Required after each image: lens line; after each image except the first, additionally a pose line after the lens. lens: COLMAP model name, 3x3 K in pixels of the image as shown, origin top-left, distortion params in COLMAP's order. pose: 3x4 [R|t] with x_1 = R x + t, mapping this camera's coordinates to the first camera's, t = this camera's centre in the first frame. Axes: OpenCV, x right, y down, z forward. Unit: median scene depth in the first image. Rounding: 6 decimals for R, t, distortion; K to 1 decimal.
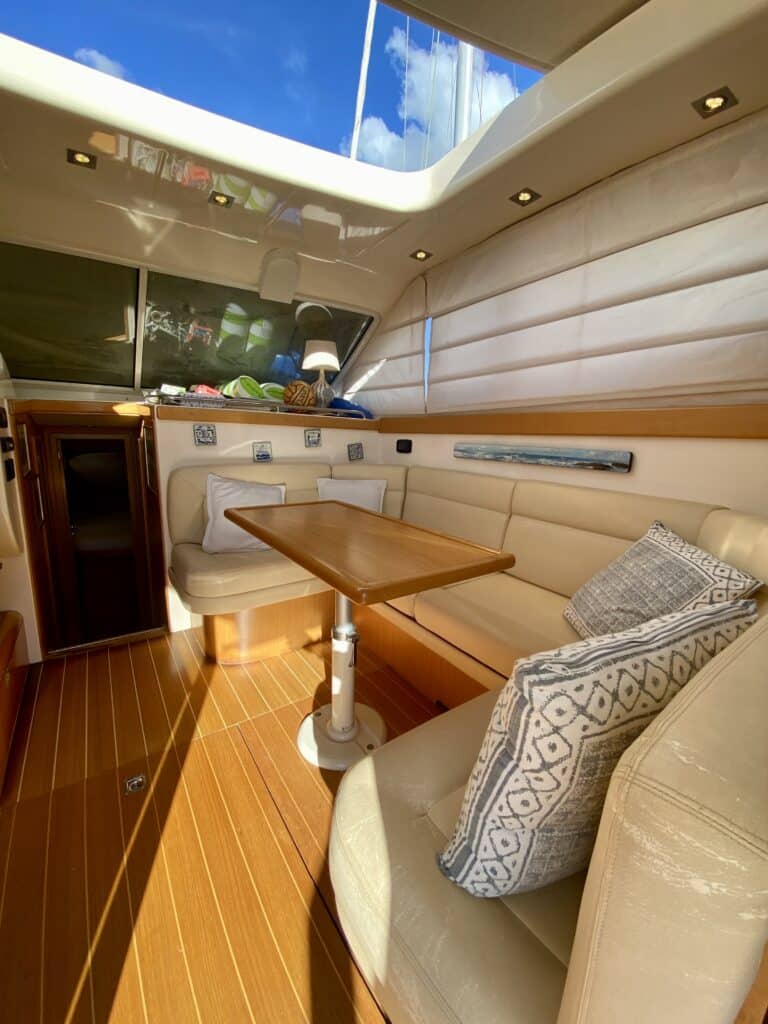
lens RADIAL K [[397.9, 0, 373.0], [0, 397.9, 510.1], [0, 0, 1]] dist [0.012312, -0.017542]
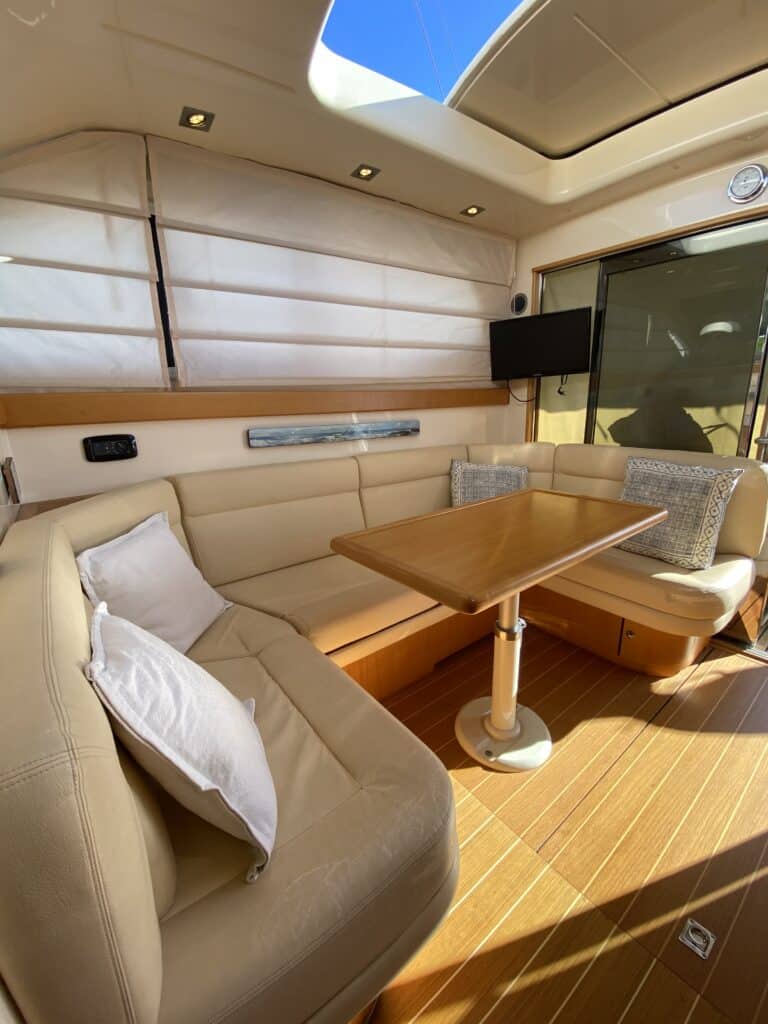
lens RADIAL K [[413.8, 0, 384.7], [0, 413.8, 511.0], [0, 0, 1]] dist [0.021998, -0.021068]
pose [[-0.055995, -0.280970, 0.958082, -0.822596], [0.209636, 0.934888, 0.286421, -0.270694], [-0.976175, 0.216886, 0.006553, 1.082799]]
